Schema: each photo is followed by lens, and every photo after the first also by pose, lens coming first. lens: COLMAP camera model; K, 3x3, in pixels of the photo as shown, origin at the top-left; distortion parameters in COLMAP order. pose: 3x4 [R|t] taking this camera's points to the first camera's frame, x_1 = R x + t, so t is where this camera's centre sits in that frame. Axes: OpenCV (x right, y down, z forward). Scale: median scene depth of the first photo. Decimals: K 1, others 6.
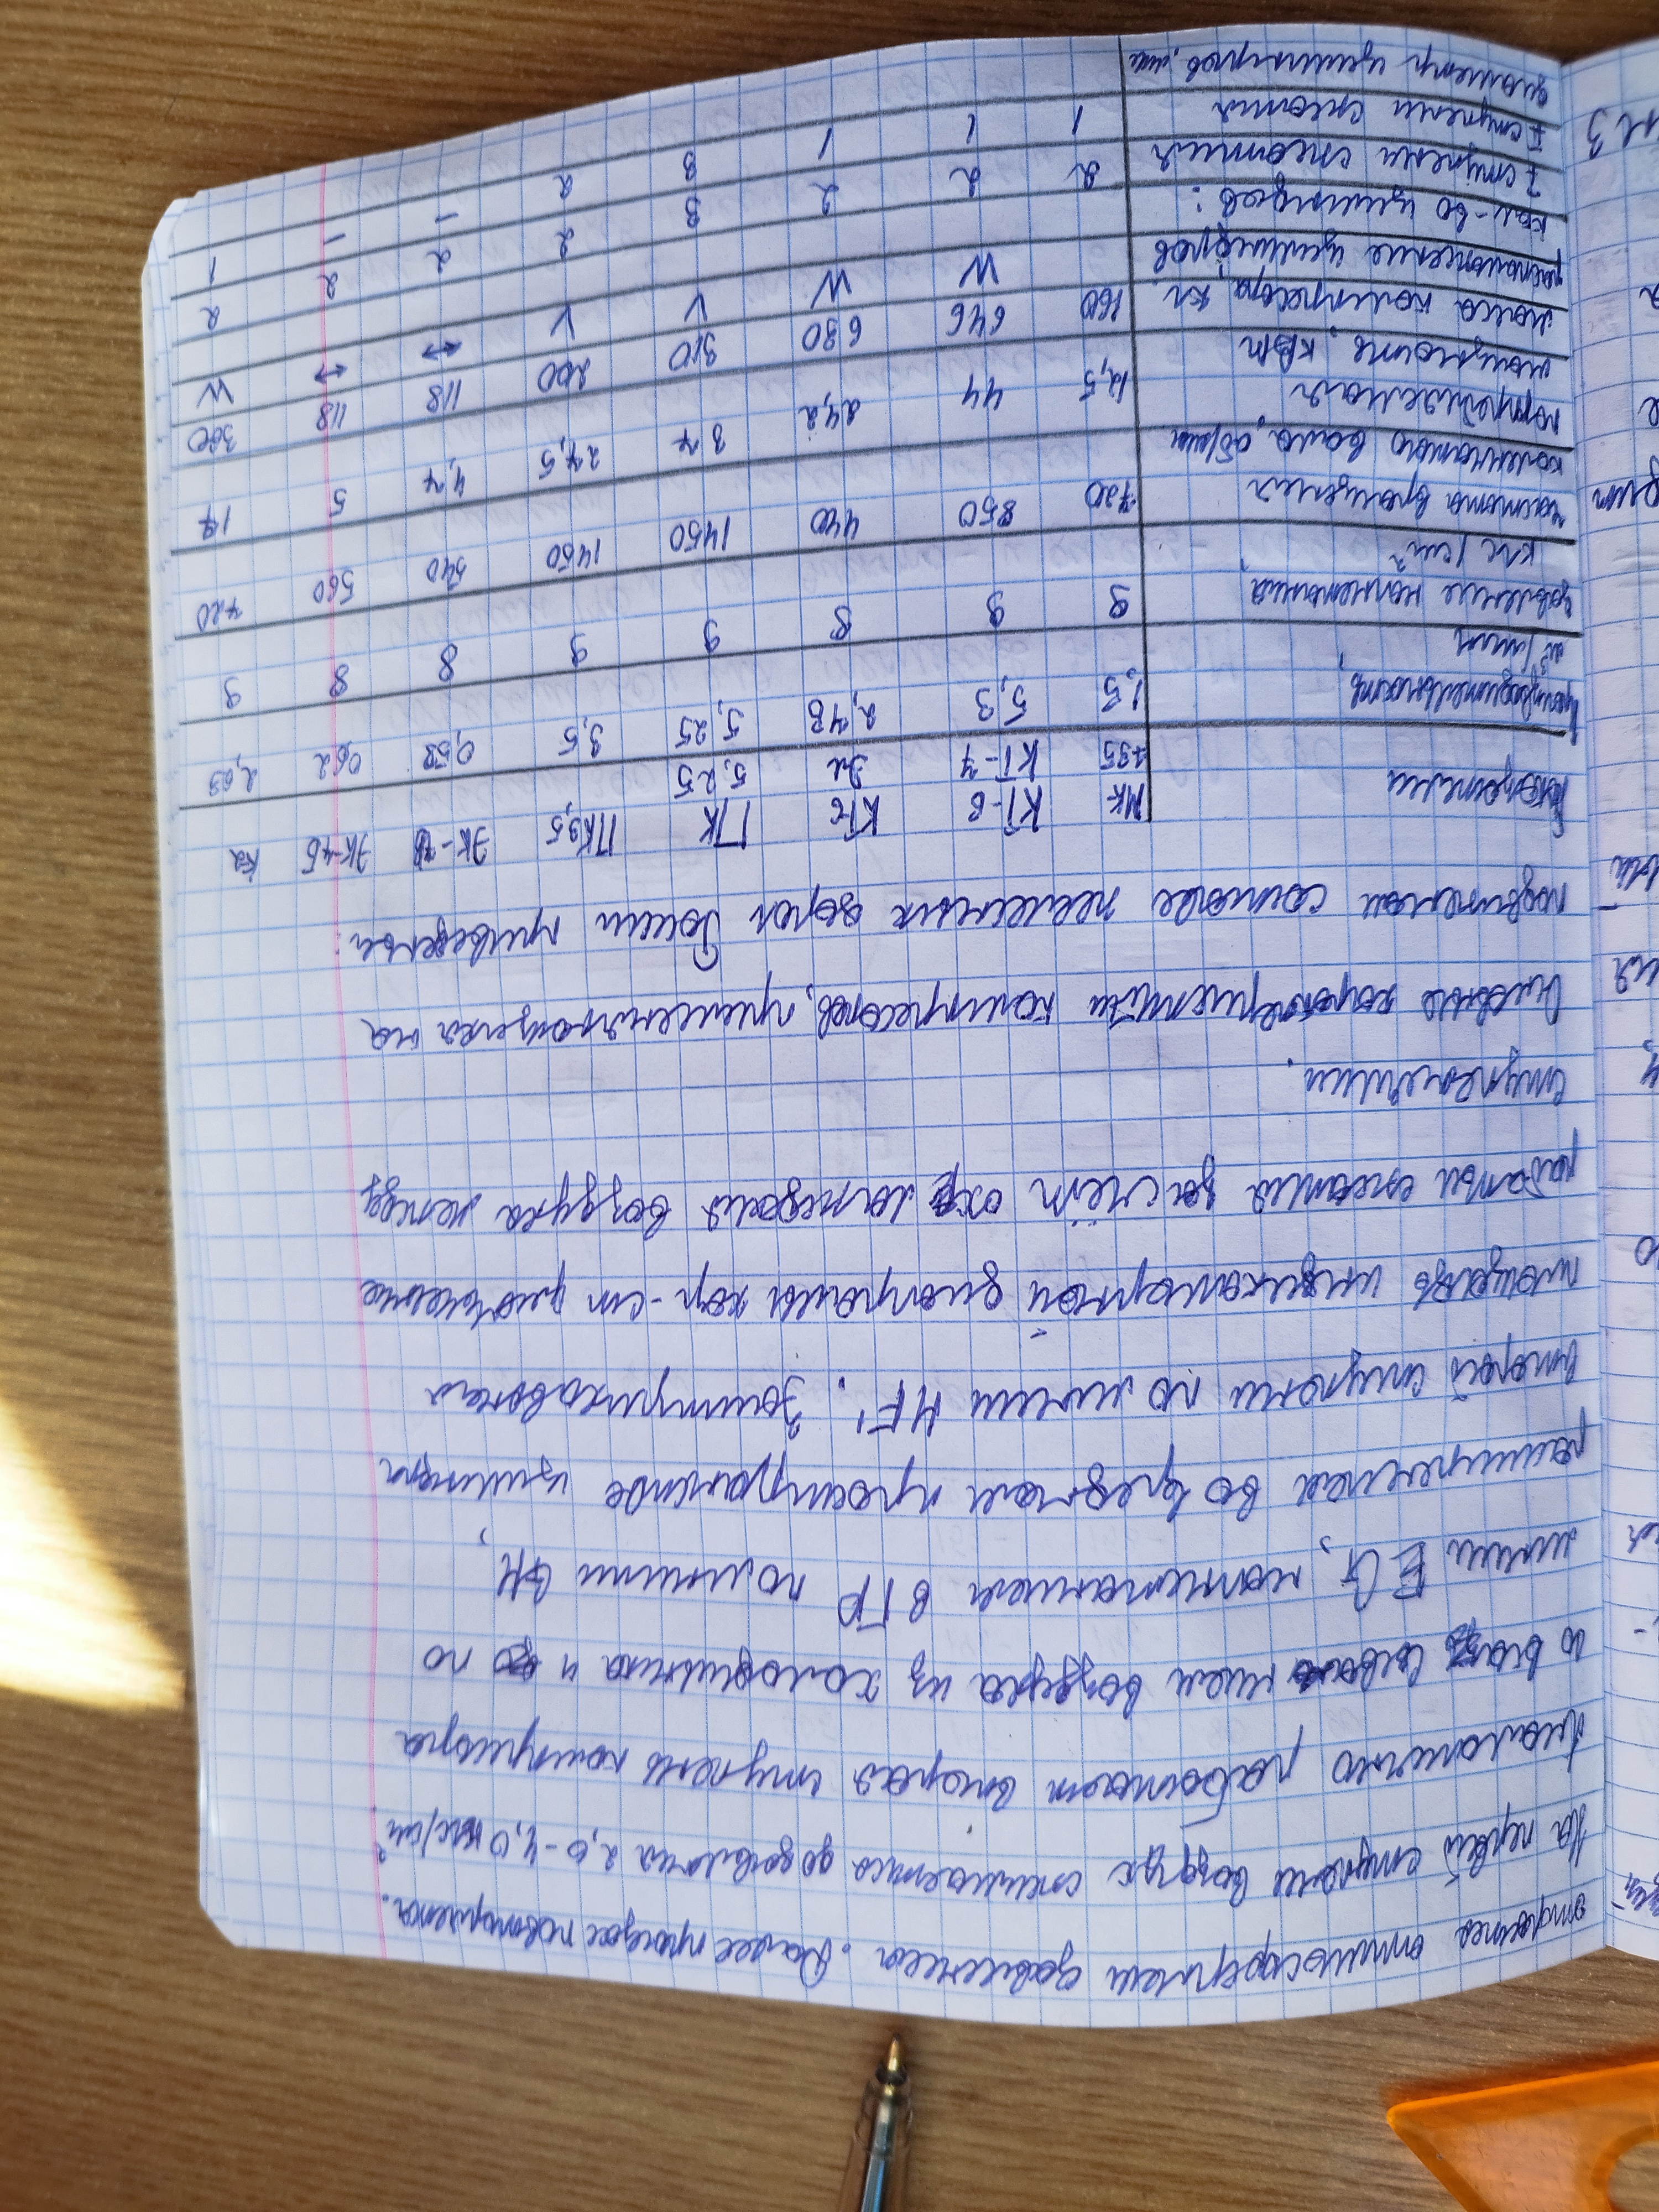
lens RADIAL K [[1649.6, 0, 835.4], [0, 1649.6, 1160.0], [0, 0, 1]] dist [-0.048756, 0.008198]
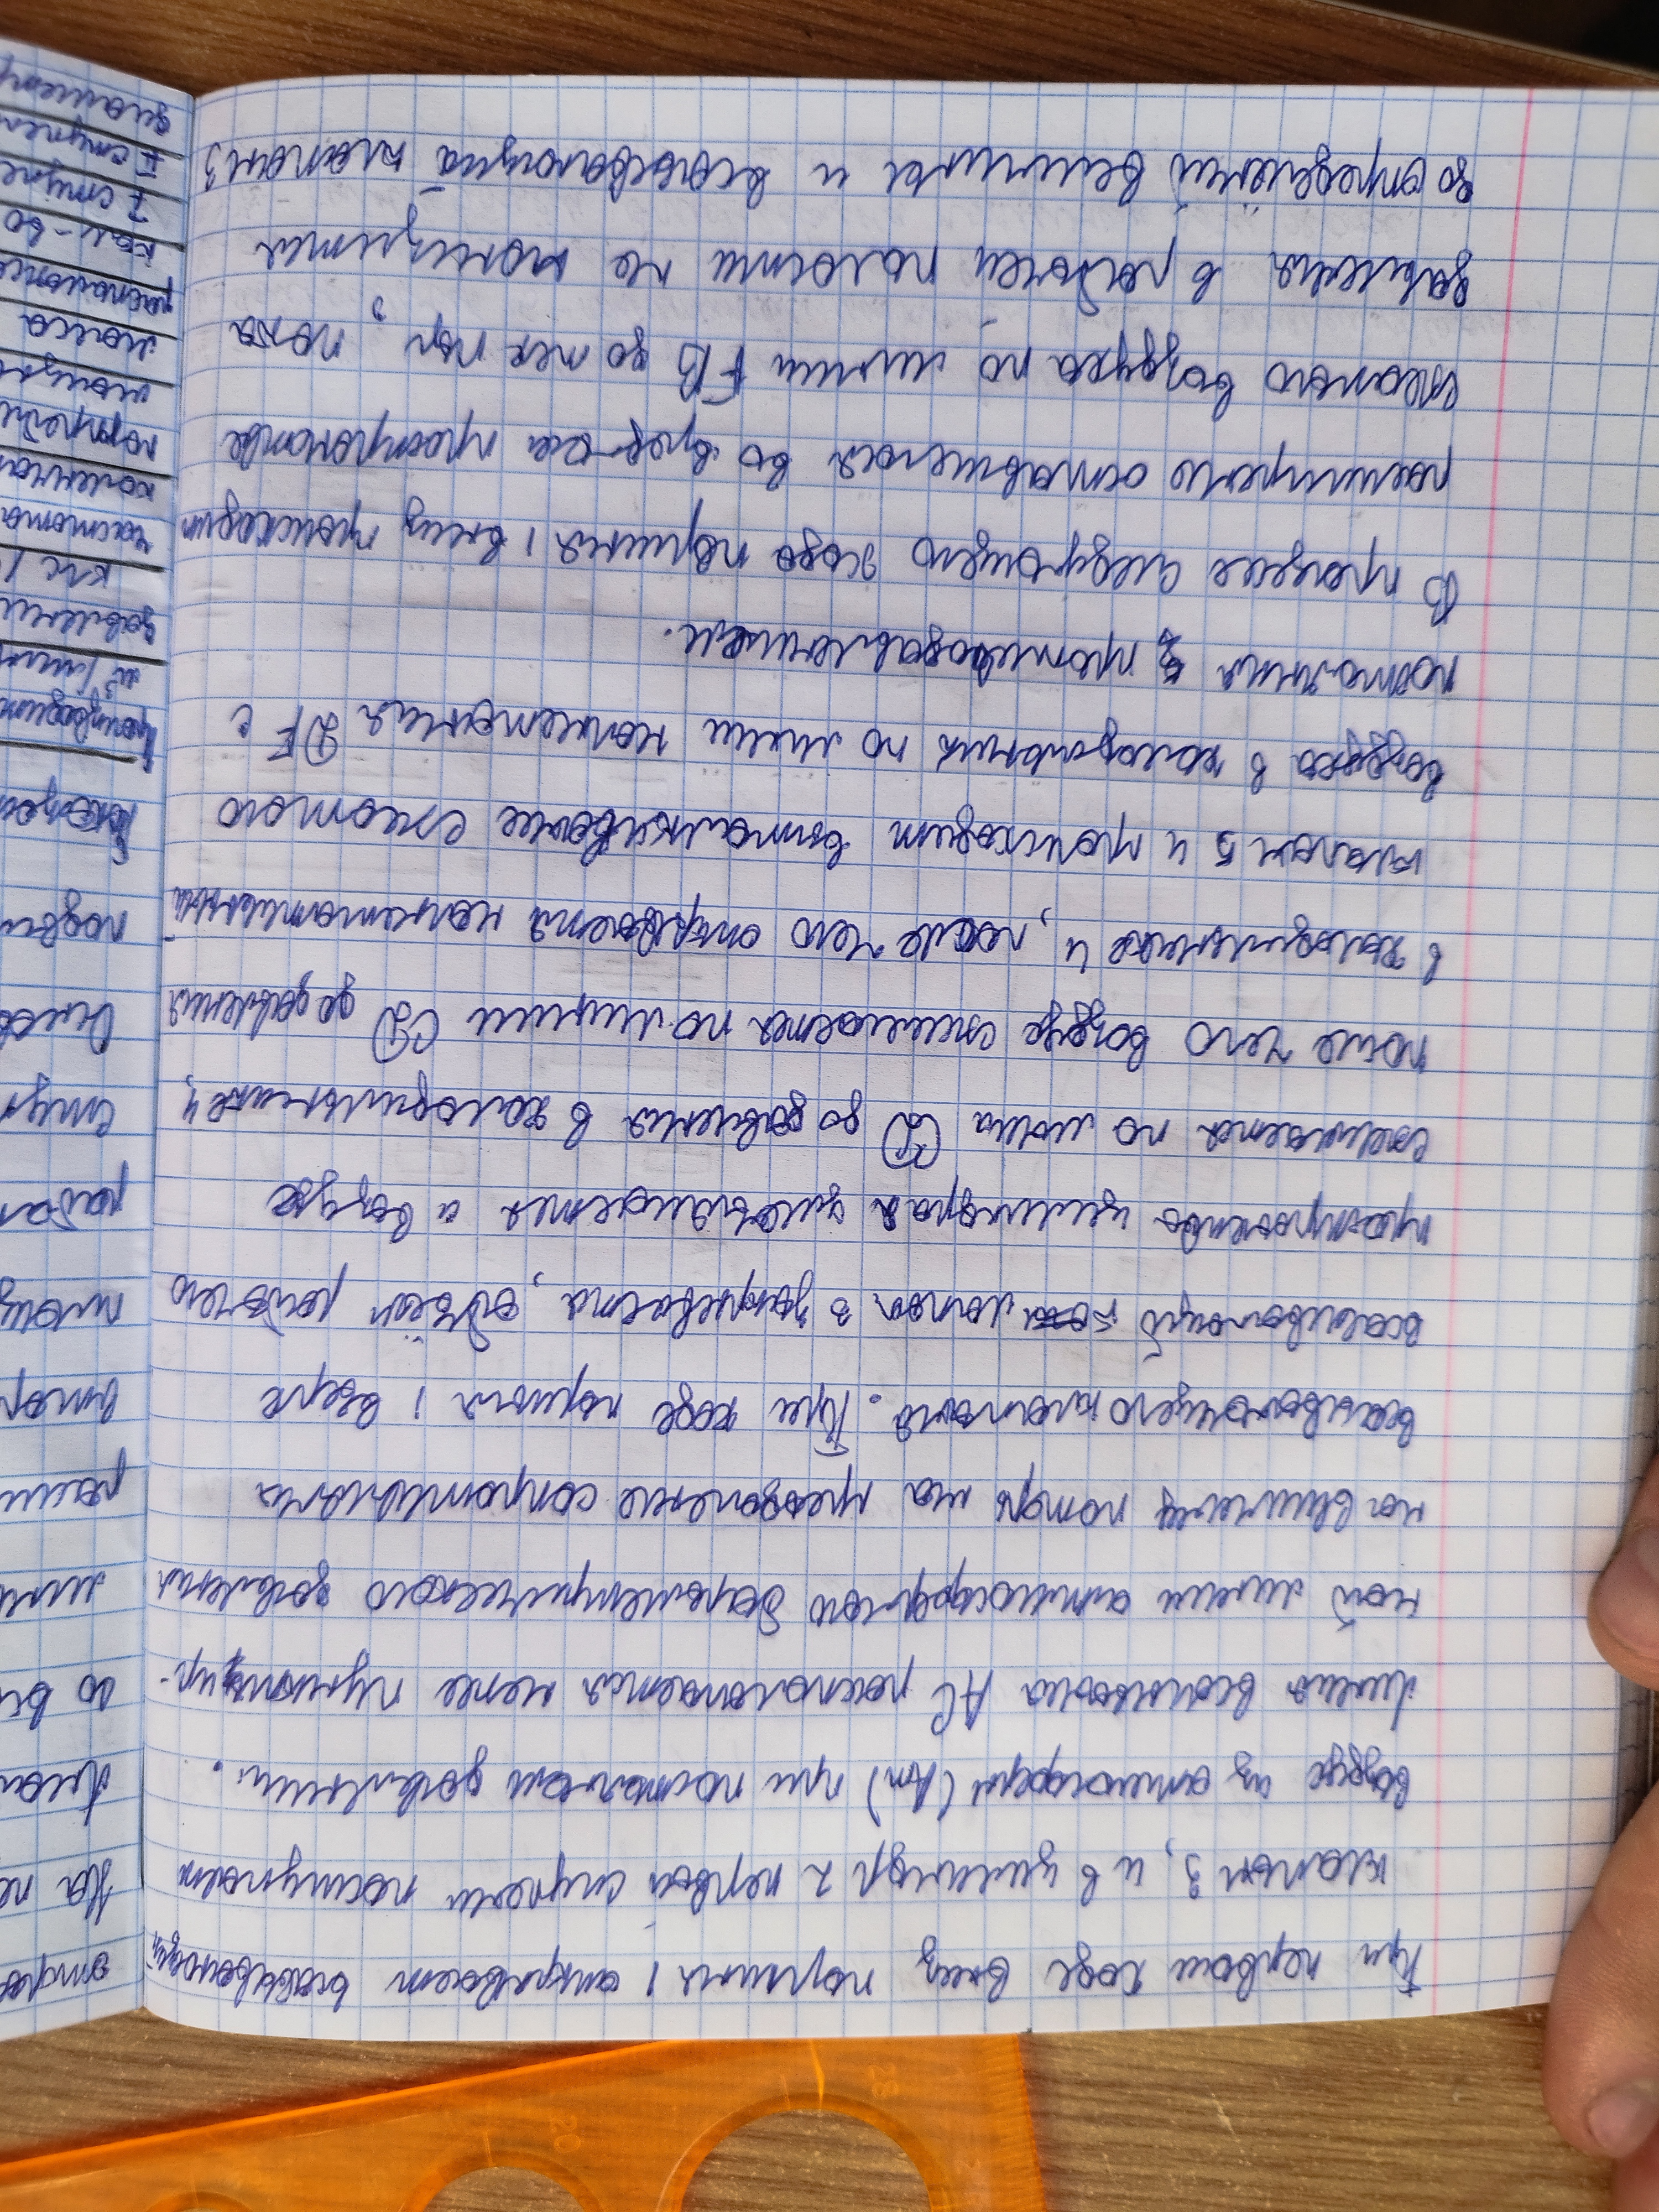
lens RADIAL K [[1649.6, 0, 835.4], [0, 1649.6, 1160.0], [0, 0, 1]] dist [-0.048756, 0.008198]
pose [[0.981182, 0.051813, 0.186004, 0.698828], [-0.046323, 0.998356, -0.033745, -0.006982], [-0.187447, 0.024493, 0.981969, -0.041961]]
